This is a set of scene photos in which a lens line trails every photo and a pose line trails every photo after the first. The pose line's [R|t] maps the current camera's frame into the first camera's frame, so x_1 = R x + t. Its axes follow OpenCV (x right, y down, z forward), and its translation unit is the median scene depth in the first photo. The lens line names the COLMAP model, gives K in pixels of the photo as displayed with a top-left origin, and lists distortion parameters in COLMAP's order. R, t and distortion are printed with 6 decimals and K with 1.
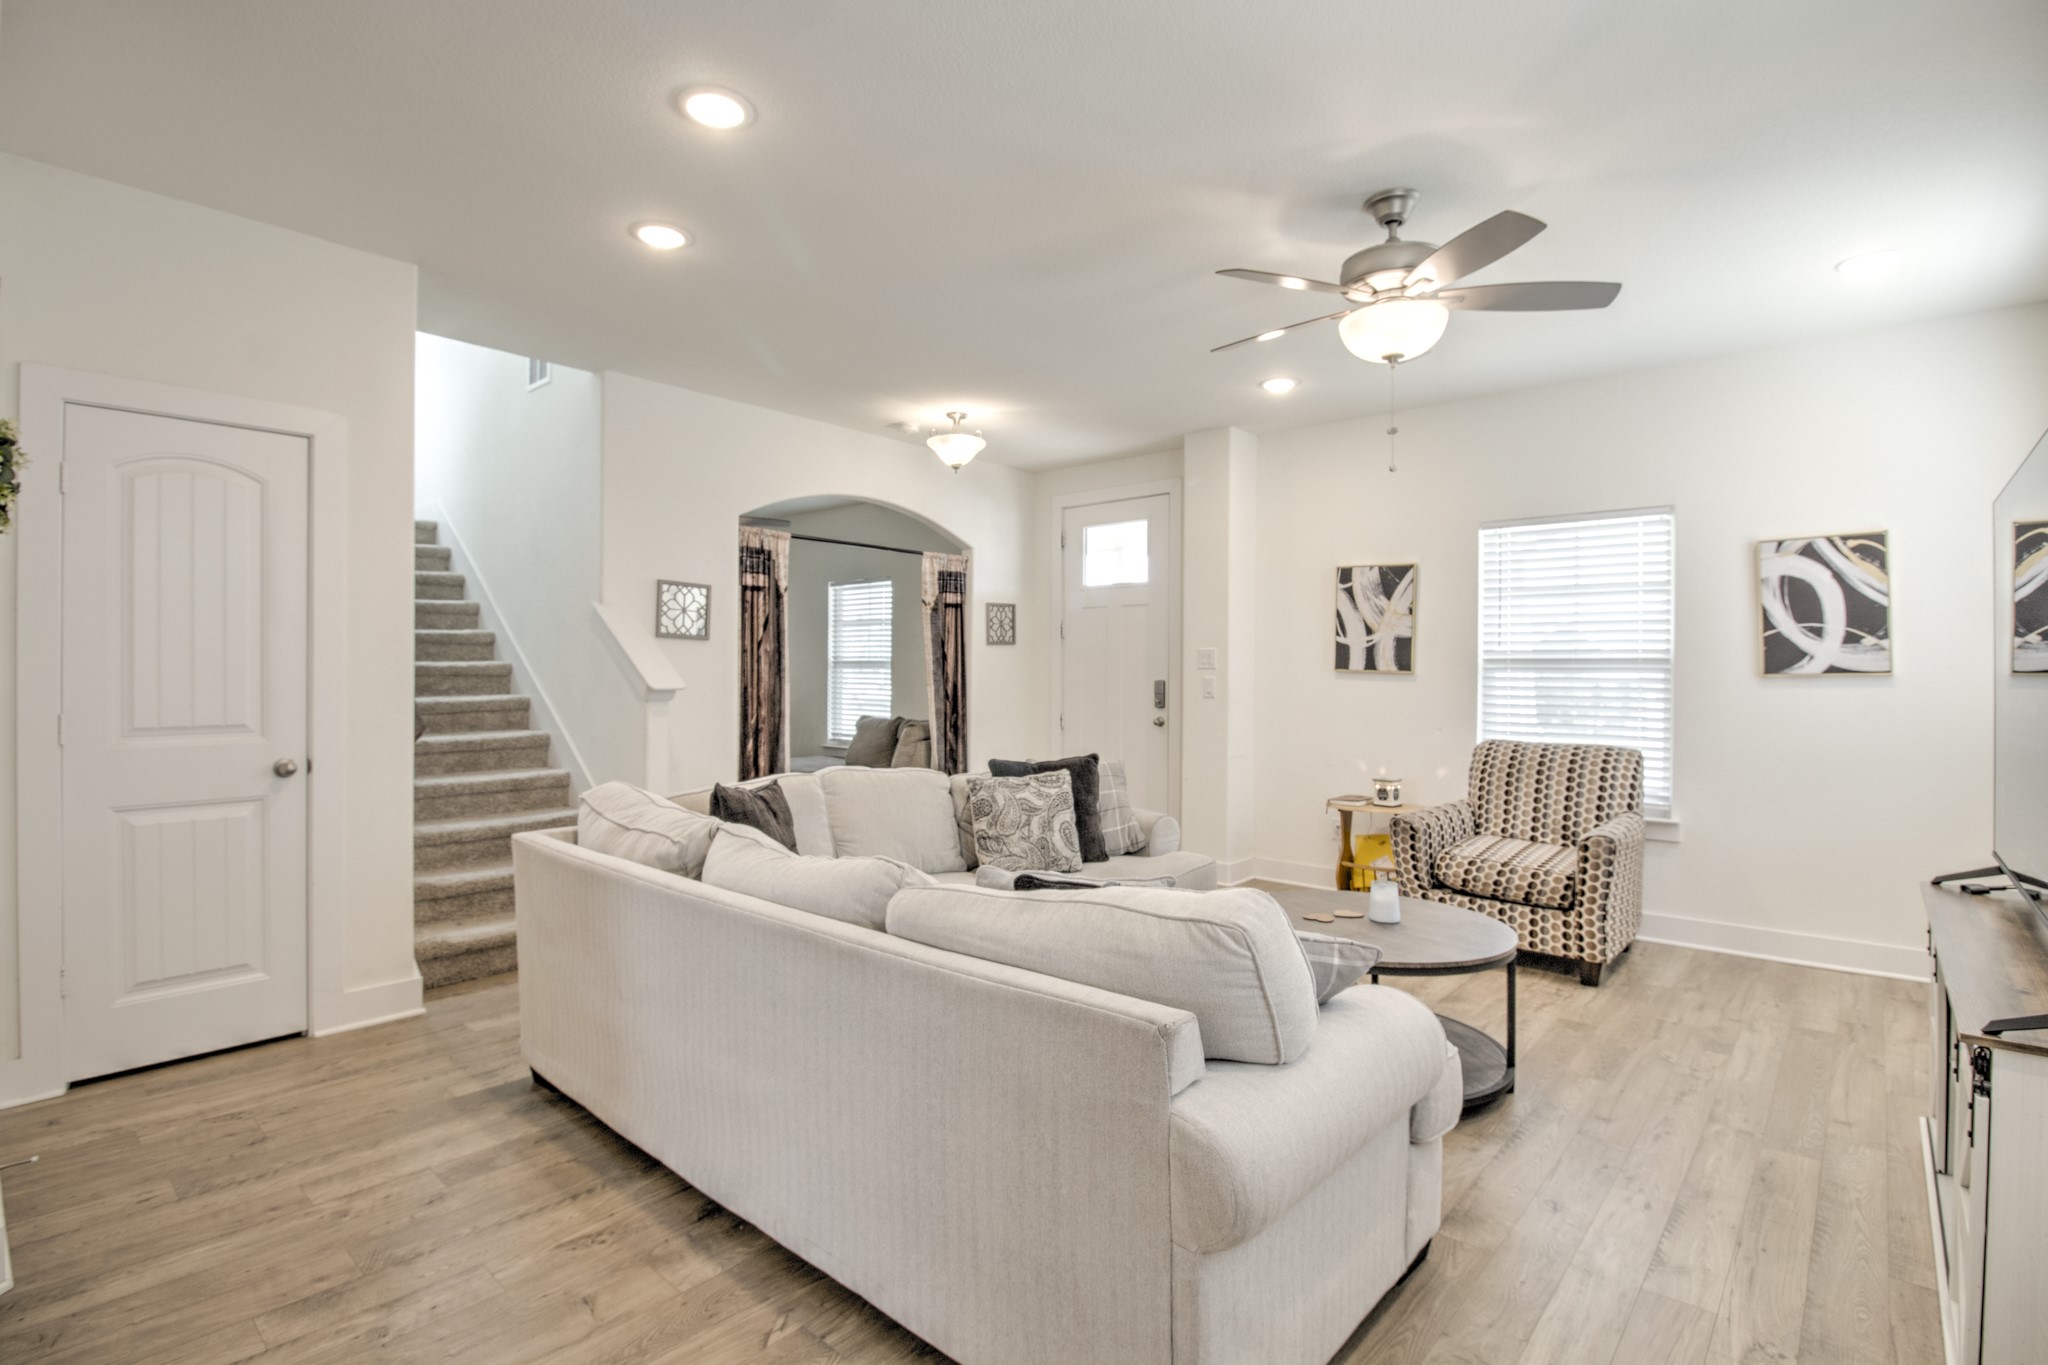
lens RADIAL K [[977.3, 0, 1047.8], [0, 977.3, 672.9], [0, 0, 1]] dist [0.001064, -0.013926]
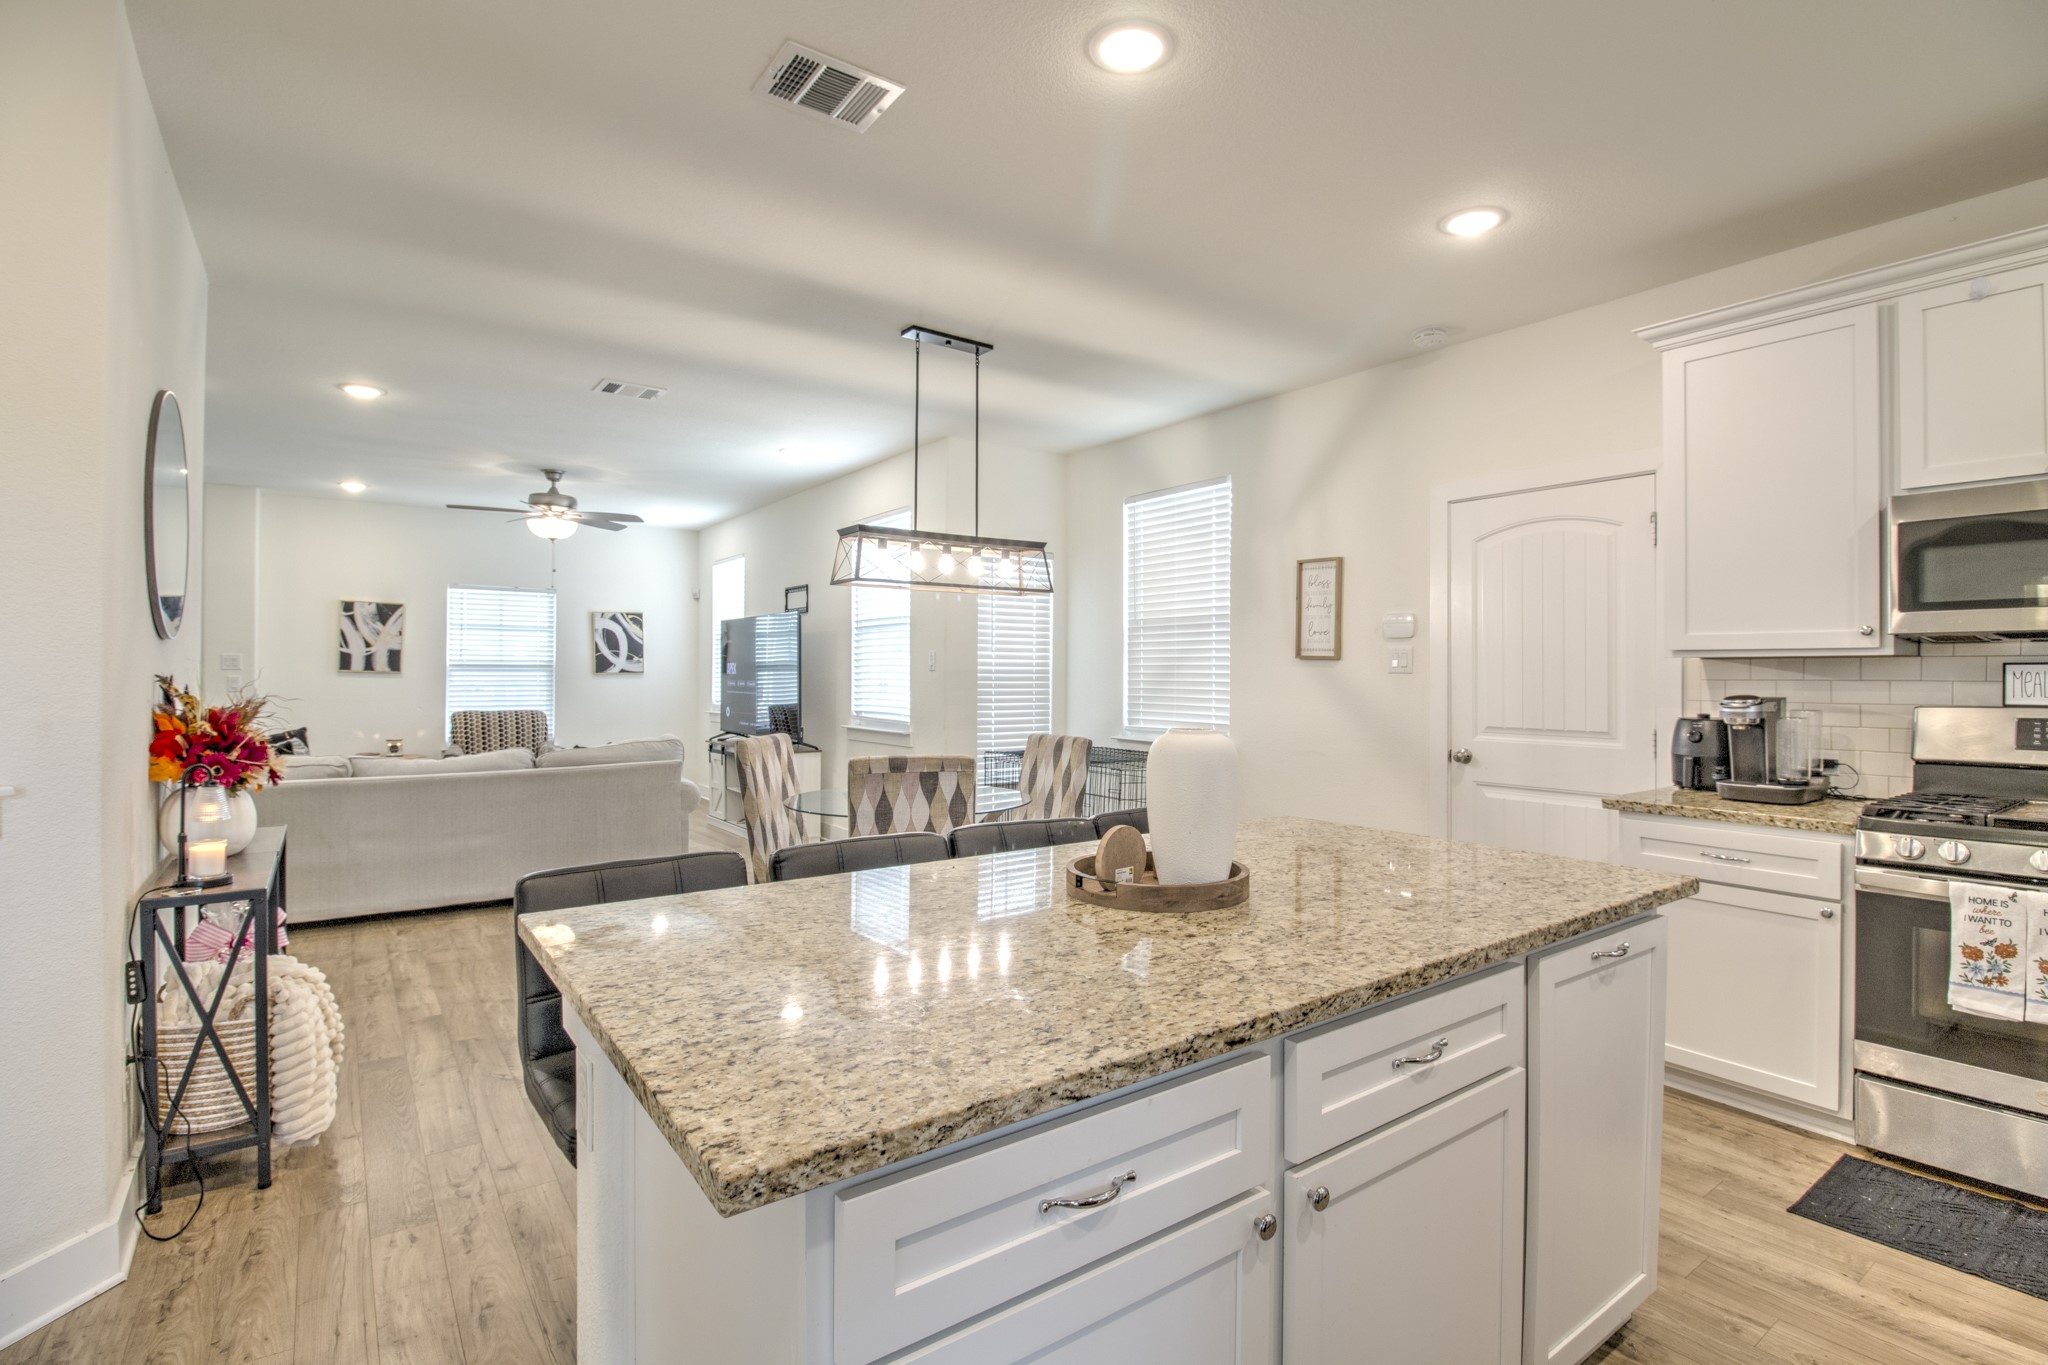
lens RADIAL K [[956.7, 0, 1024.0], [0, 956.7, 682.5], [0, 0, 1]] dist [0.001345, -0.011838]
pose [[0.237777, -0.015779, 0.971192, -0.961620], [-0.003121, 0.999850, 0.017009, -0.014245], [-0.971315, -0.007075, 0.237692, -0.378611]]
